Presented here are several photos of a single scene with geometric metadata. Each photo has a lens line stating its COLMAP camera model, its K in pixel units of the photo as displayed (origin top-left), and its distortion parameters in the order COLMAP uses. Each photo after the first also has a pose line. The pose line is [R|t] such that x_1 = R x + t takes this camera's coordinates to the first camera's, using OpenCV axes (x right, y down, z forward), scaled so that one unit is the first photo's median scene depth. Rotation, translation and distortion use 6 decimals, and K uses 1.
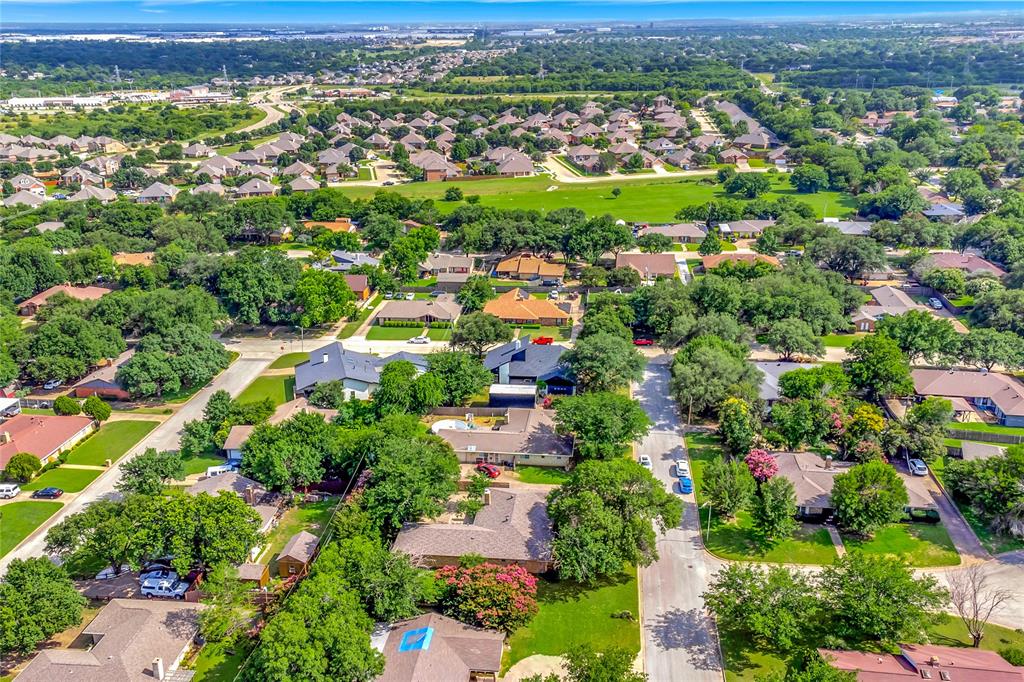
lens RADIAL K [[897.8, 0, 512.0], [0, 897.8, 341.0], [0, 0, 1]] dist [0.003389, -0.010683]
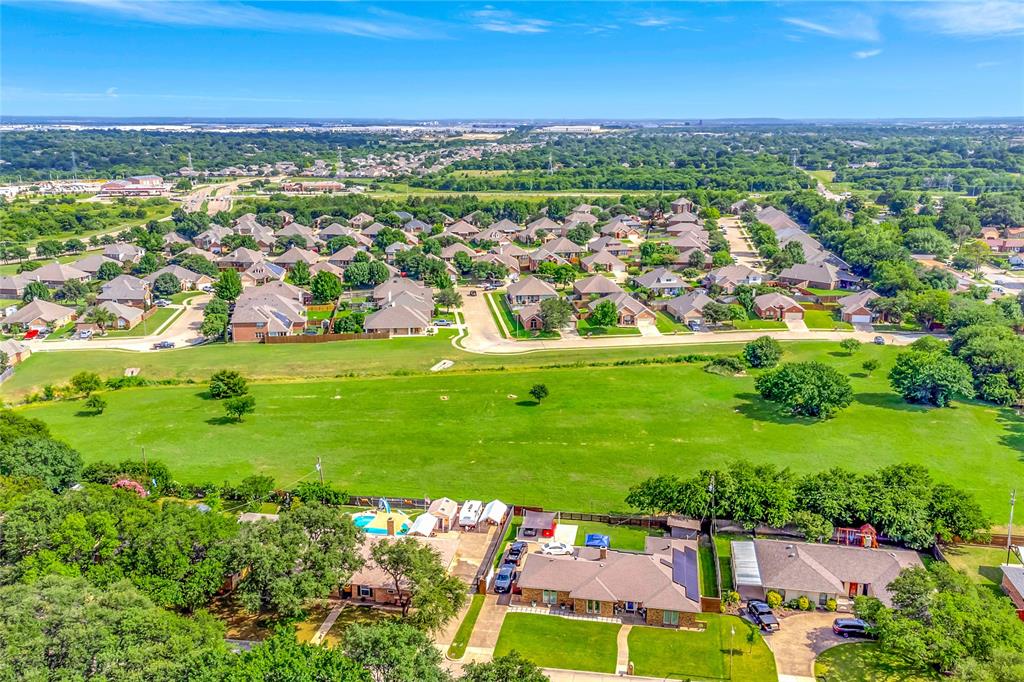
lens RADIAL K [[897.8, 0, 512.0], [0, 897.8, 341.0], [0, 0, 1]] dist [0.003389, -0.010683]
pose [[0.998122, 0.025288, -0.055795, 0.090755], [-0.030741, 0.994599, -0.099137, -0.101686], [0.052986, 0.100666, 0.993508, 0.350284]]
